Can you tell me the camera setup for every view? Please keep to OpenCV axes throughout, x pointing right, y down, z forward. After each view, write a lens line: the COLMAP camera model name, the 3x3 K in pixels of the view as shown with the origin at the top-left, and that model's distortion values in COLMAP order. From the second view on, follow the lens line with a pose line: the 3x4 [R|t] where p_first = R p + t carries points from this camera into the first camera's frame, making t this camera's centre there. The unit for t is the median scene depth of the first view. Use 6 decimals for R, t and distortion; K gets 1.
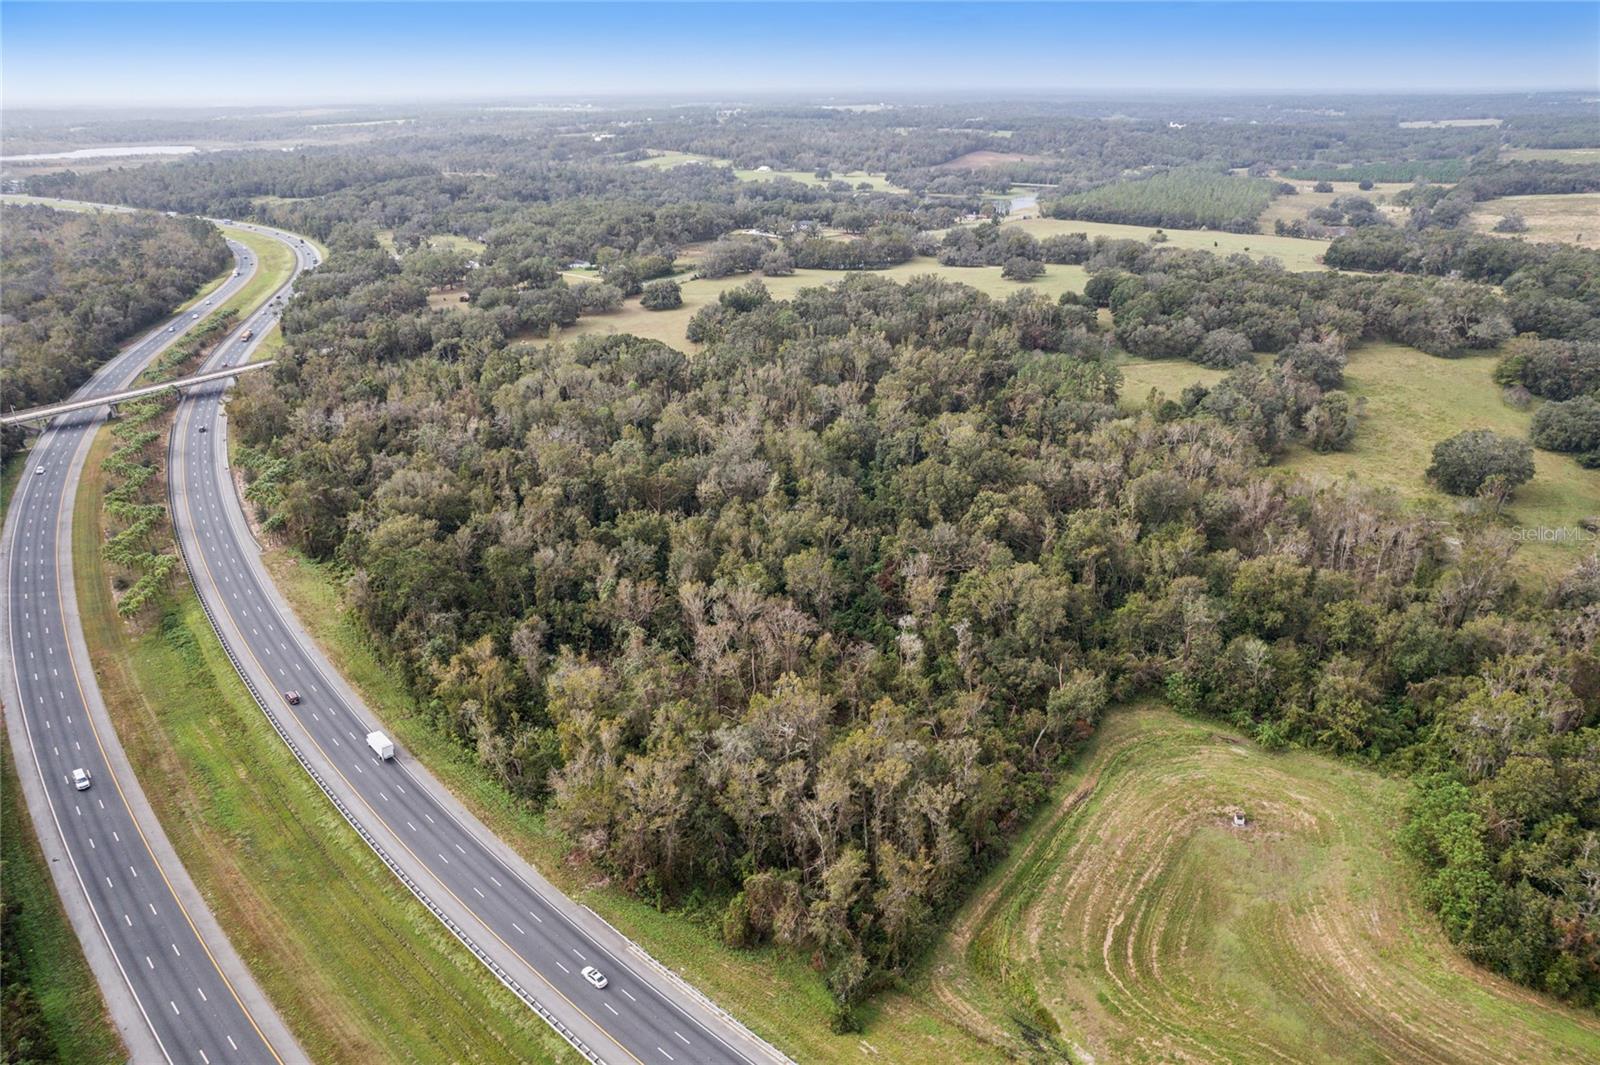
lens RADIAL K [[992.0, 0, 811.1], [0, 992.0, 524.2], [0, 0, 1]] dist [-0.081266, 0.070824]
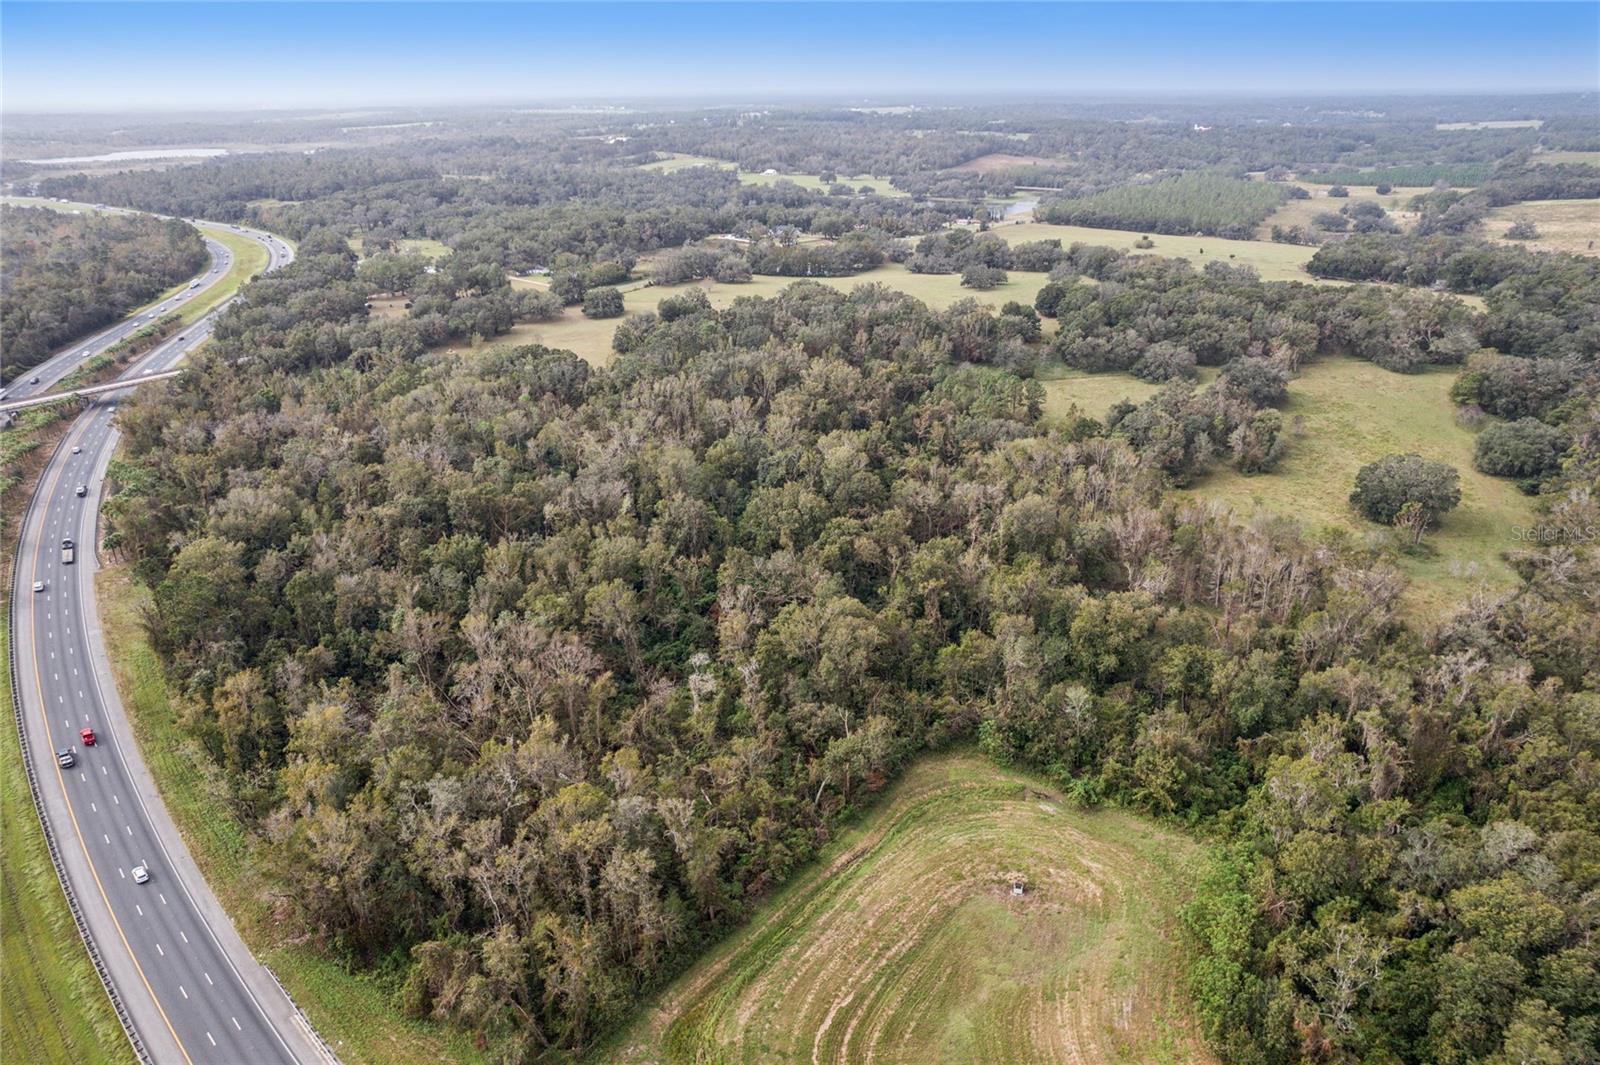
lens RADIAL K [[992.0, 0, 811.1], [0, 992.0, 524.2], [0, 0, 1]] dist [-0.081266, 0.070824]
pose [[0.999298, 0.013403, -0.034972, 0.119948], [-0.013460, 0.999908, -0.001407, -0.016140], [0.034950, 0.001877, 0.999387, 0.030158]]
